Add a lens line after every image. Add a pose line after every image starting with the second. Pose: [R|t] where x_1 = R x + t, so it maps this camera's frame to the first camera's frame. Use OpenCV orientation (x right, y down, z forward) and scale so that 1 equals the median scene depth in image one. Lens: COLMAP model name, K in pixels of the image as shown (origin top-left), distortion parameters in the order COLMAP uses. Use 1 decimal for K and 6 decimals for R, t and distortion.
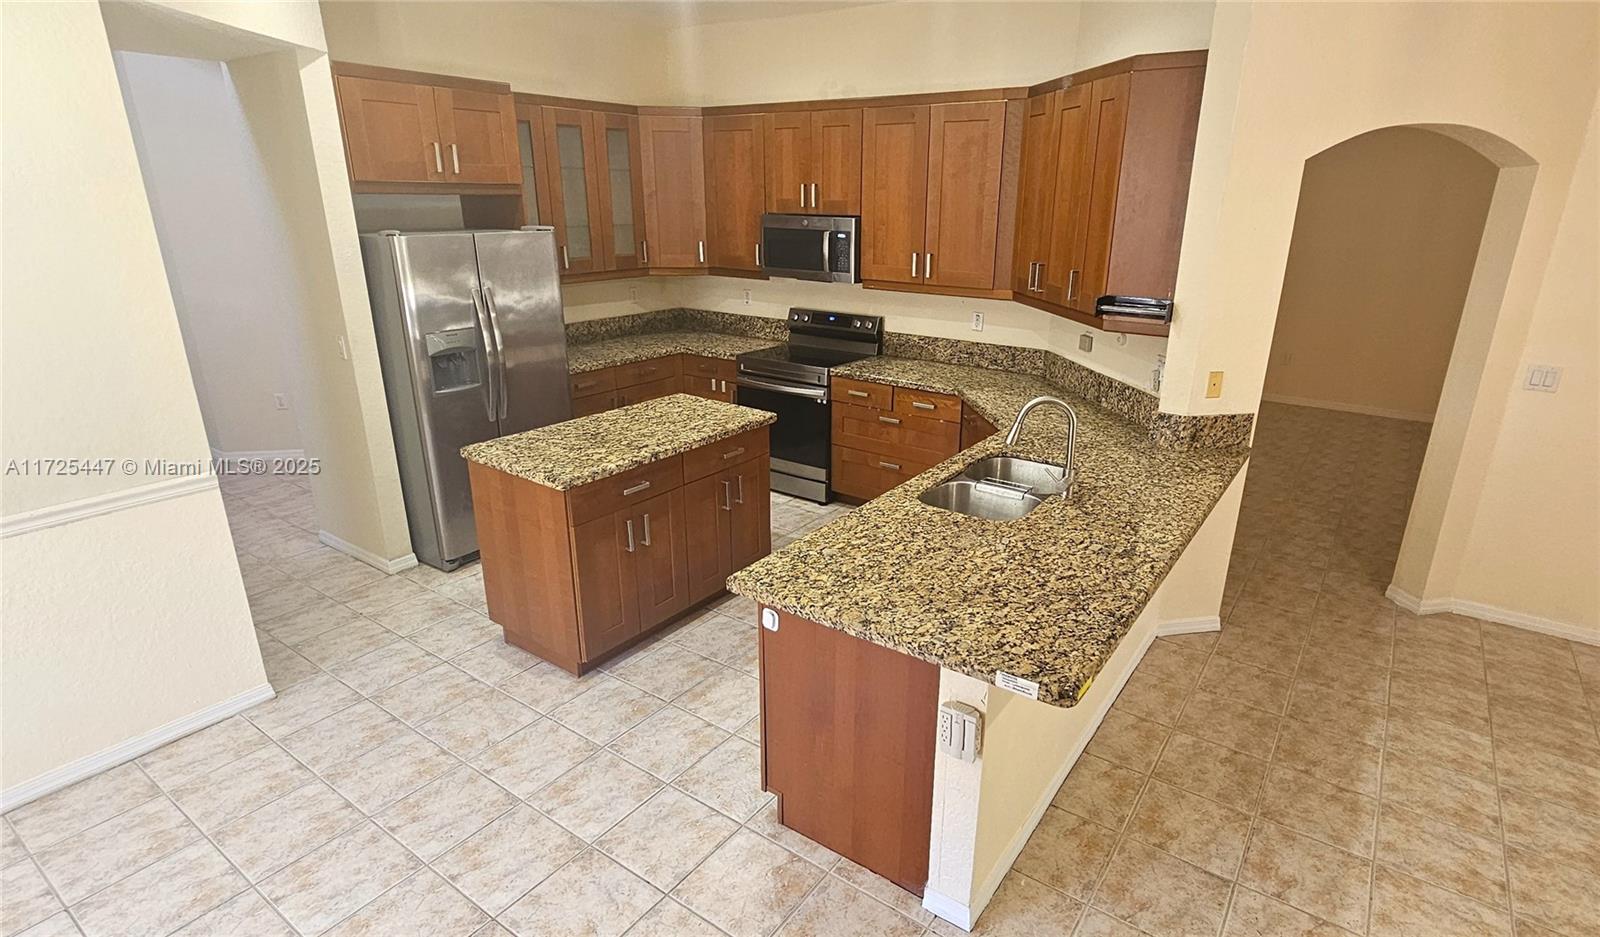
lens RADIAL K [[805.4, 0, 852.7], [0, 805.4, 465.4], [0, 0, 1]] dist [0.001704, -0.000159]
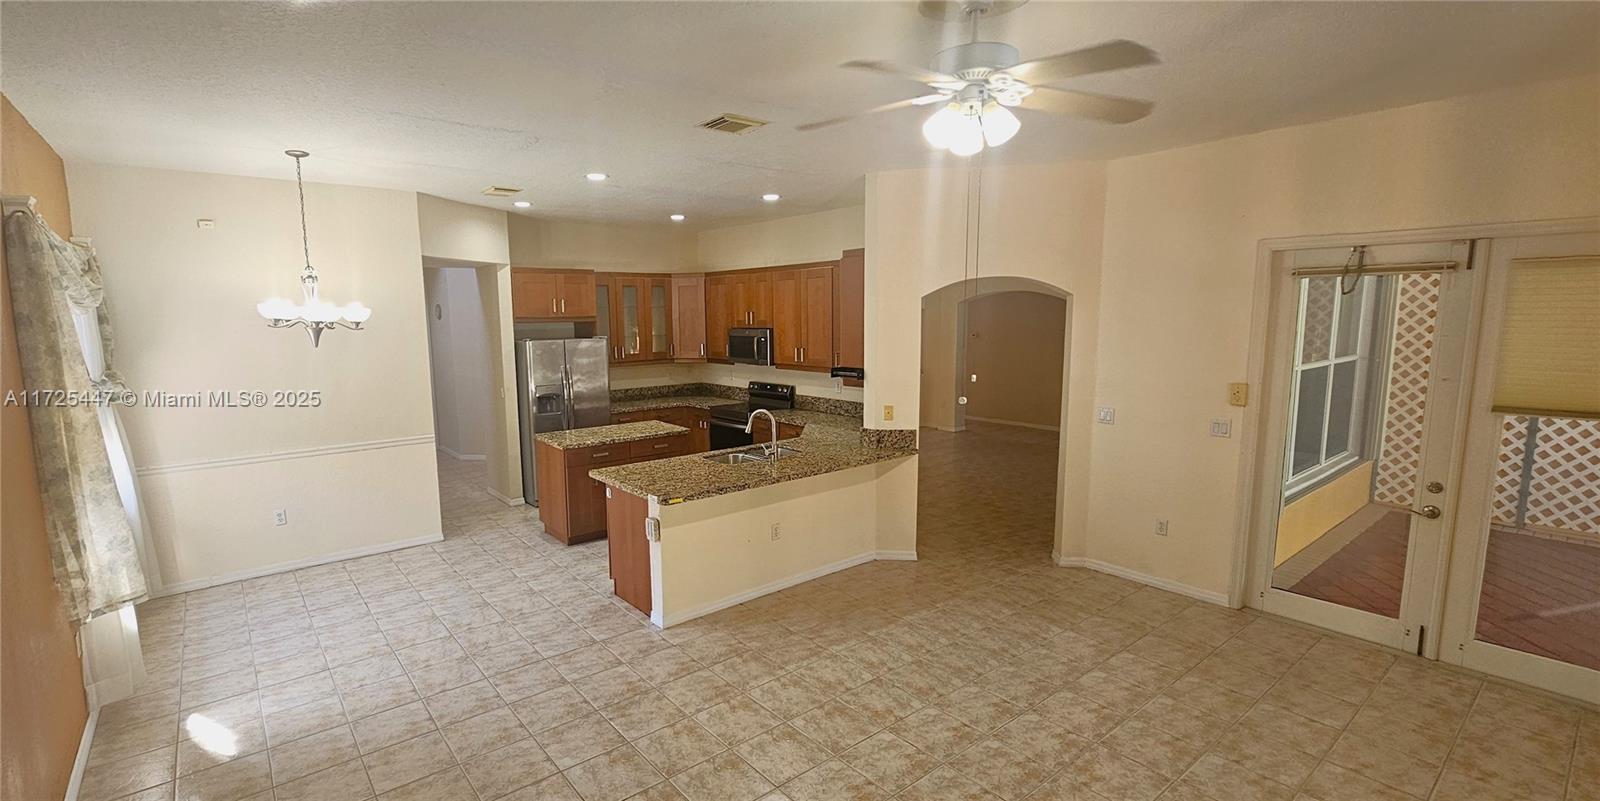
lens RADIAL K [[709.2, 0, 798.0], [0, 709.2, 418.6], [0, 0, 1]] dist [0.001188, 0.000068]
pose [[0.960220, 0.017961, -0.278667, 0.543843], [-0.066171, 0.984142, -0.164579, 0.150573], [0.271292, 0.176471, 0.946181, -0.463670]]
